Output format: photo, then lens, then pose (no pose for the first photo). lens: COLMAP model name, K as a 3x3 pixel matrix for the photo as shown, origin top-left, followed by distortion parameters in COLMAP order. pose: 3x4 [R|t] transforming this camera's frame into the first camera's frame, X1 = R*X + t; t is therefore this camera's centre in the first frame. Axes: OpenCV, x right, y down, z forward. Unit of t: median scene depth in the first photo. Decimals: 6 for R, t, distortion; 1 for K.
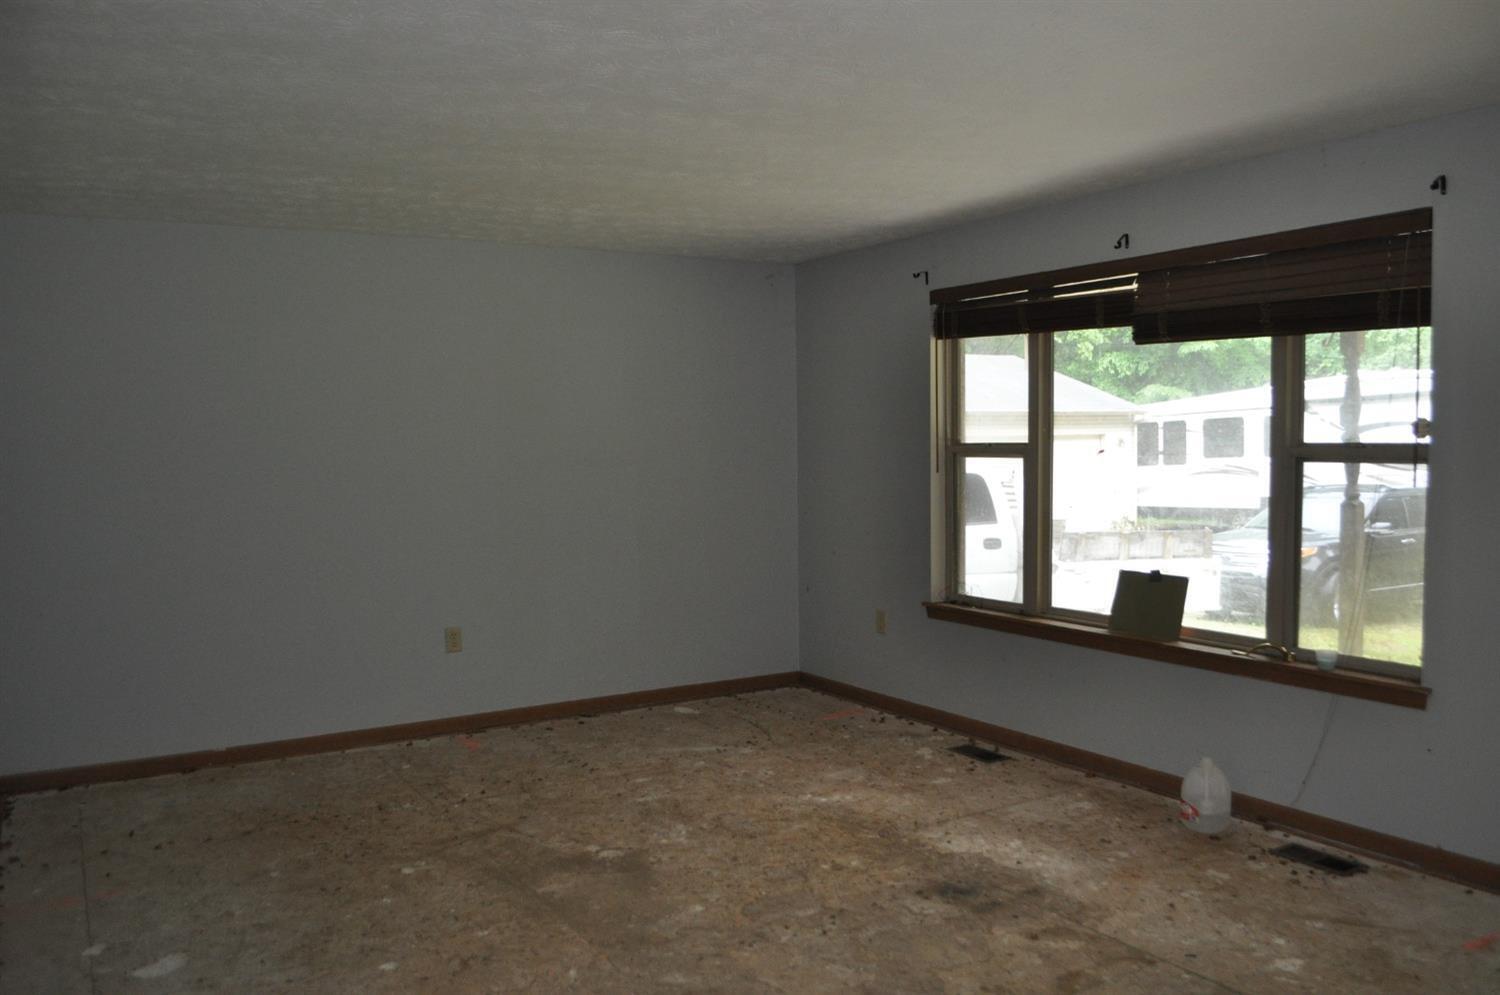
lens RADIAL K [[1203.7, 0, 772.9], [0, 1203.7, 500.8], [0, 0, 1]] dist [-0.081080, 0.009454]
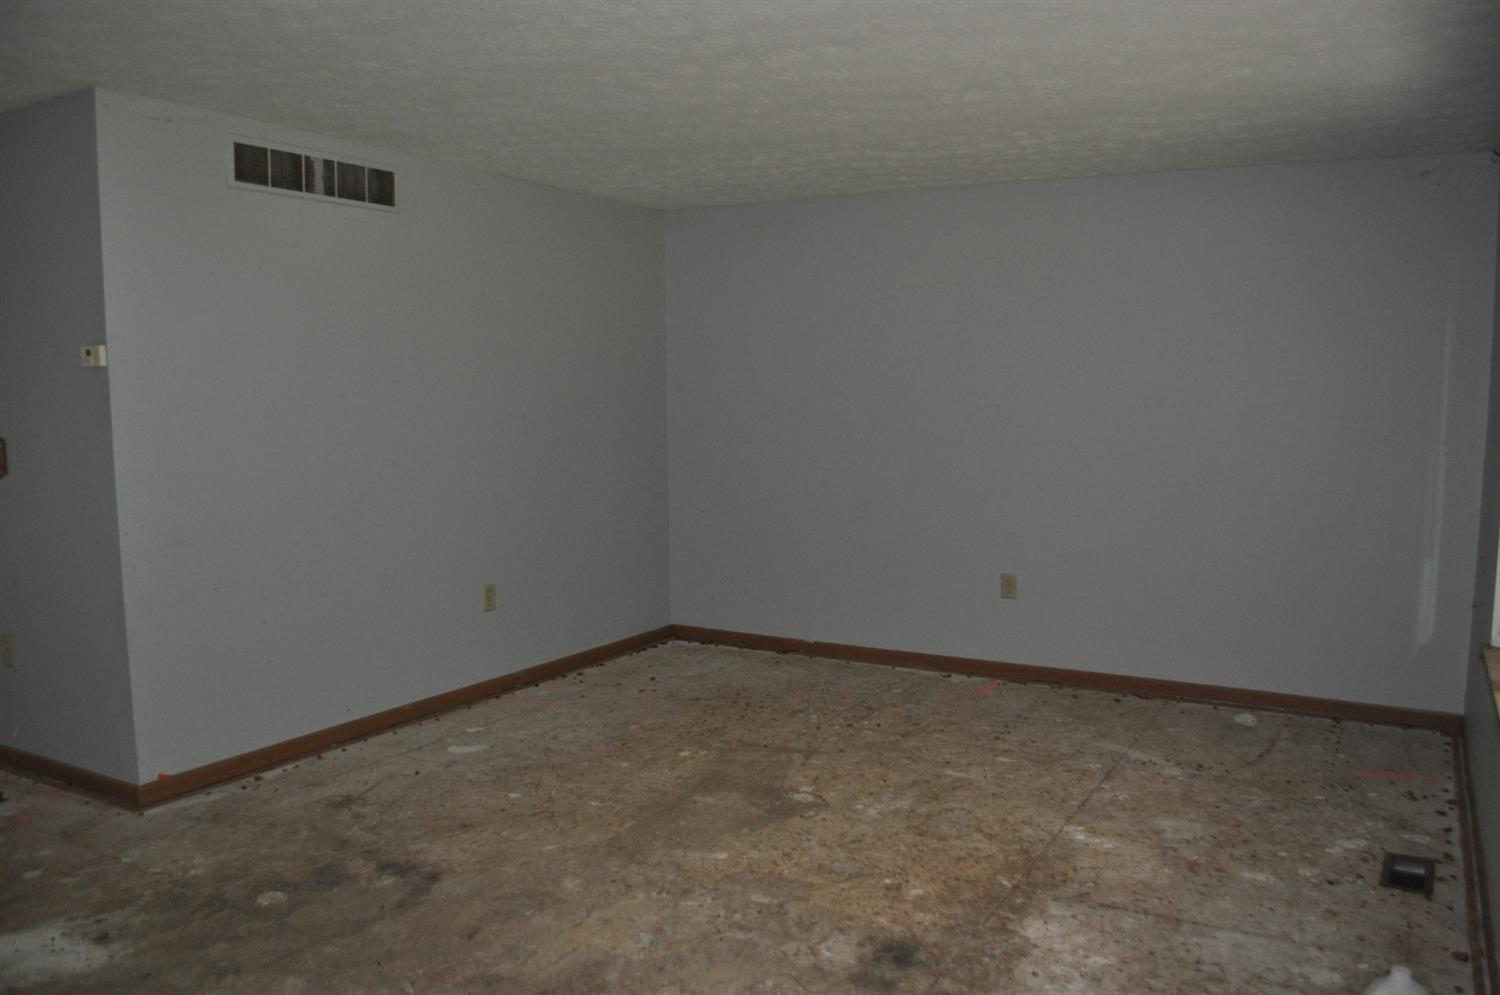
lens RADIAL K [[1203.7, 0, 772.9], [0, 1203.7, 500.8], [0, 0, 1]] dist [-0.081080, 0.009454]
pose [[0.480422, 0.102286, -0.871053, 0.679372], [-0.057621, 0.994711, 0.085027, -0.038933], [0.875143, 0.009342, 0.483775, 0.457123]]
